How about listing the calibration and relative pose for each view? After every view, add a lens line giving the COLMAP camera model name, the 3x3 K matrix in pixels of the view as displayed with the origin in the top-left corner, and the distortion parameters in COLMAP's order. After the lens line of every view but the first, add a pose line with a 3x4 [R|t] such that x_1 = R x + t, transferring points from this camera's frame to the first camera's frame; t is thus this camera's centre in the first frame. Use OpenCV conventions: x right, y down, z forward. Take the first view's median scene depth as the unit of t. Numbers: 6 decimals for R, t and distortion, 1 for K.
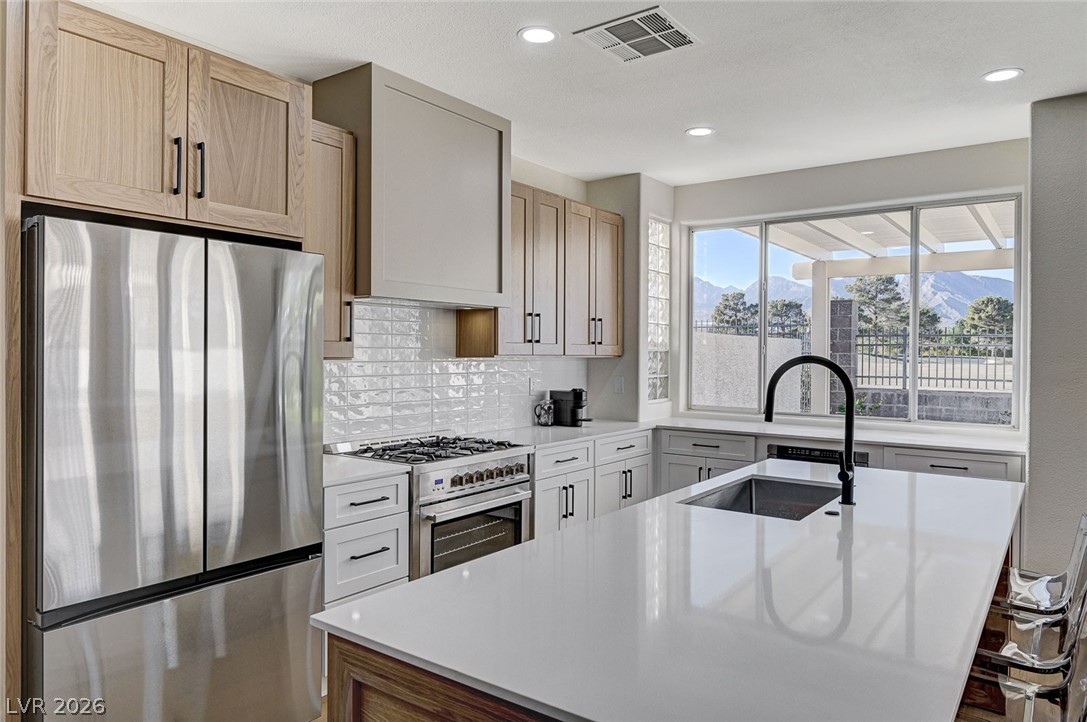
lens RADIAL K [[698.4, 0, 548.3], [0, 698.4, 360.8], [0, 0, 1]] dist [-0.014180, -0.000621]
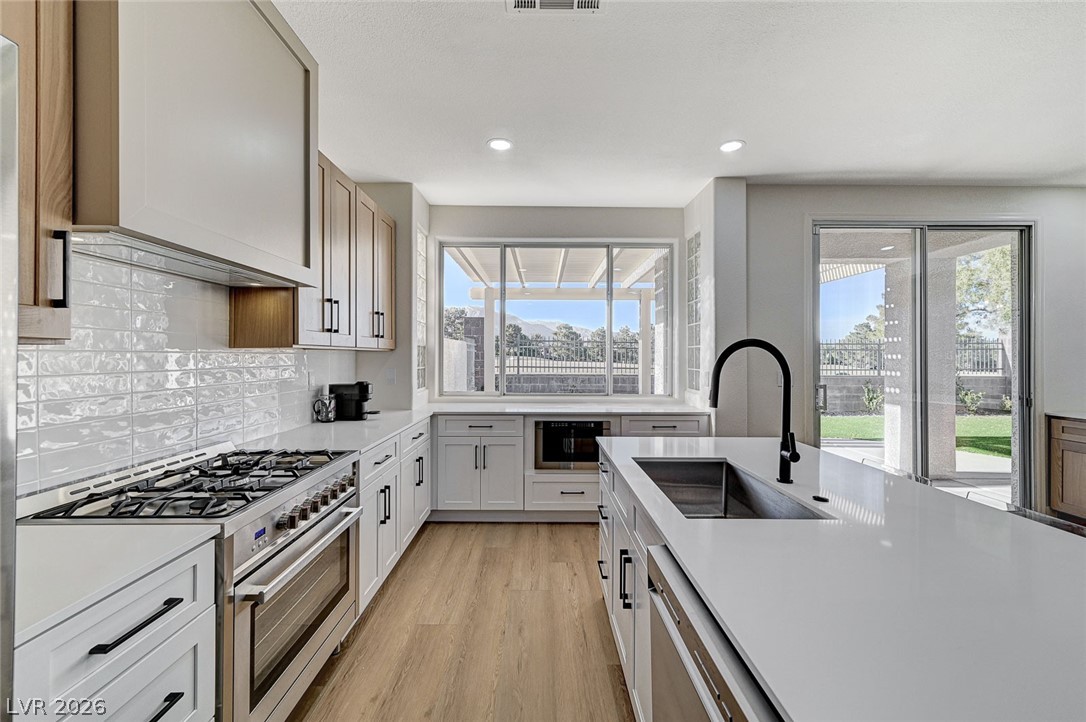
lens RADIAL K [[439.9, 0, 539.9], [0, 439.9, 355.6], [0, 0, 1]] dist [-0.002913, 0.002283]
pose [[0.803100, -0.004653, 0.595826, -0.139120], [0.009736, 0.999938, -0.005314, 0.009527], [-0.595764, 0.010069, 0.803096, 0.376662]]
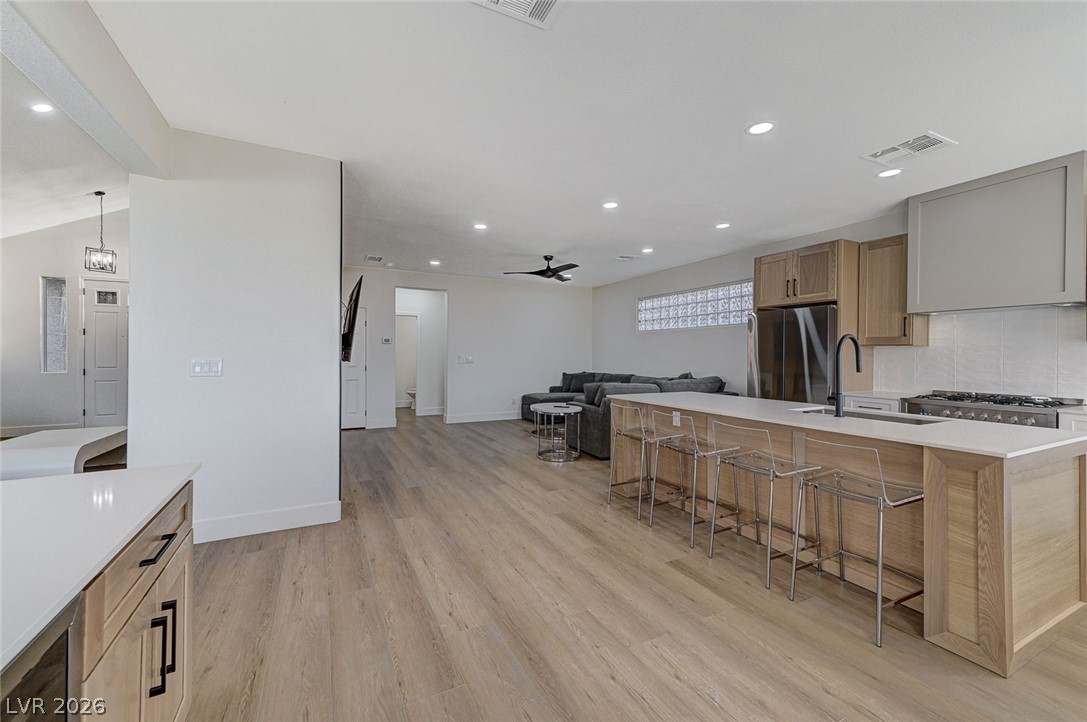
lens RADIAL K [[440.3, 0, 542.3], [0, 440.3, 354.2], [0, 0, 1]] dist [-0.002913, 0.002283]
pose [[-0.443945, -0.013893, -0.895946, 0.961156], [-0.021430, 0.999758, -0.004884, 0.038417], [0.895798, 0.017032, -0.444136, 0.444022]]
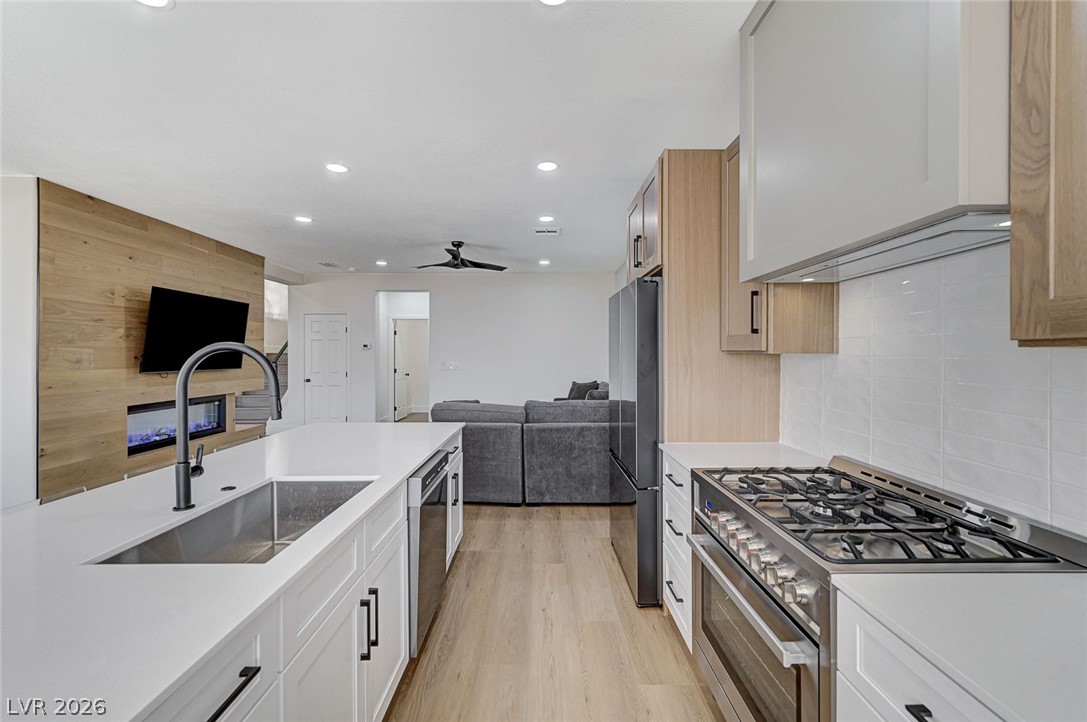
lens RADIAL K [[457.1, 0, 541.6], [0, 457.1, 352.3], [0, 0, 1]] dist [-0.002985, 0.001236]
pose [[-0.799924, -0.007205, -0.600058, 0.226594], [-0.011749, 0.999924, 0.003655, -0.000650], [0.599986, 0.009973, -0.799948, 0.947546]]
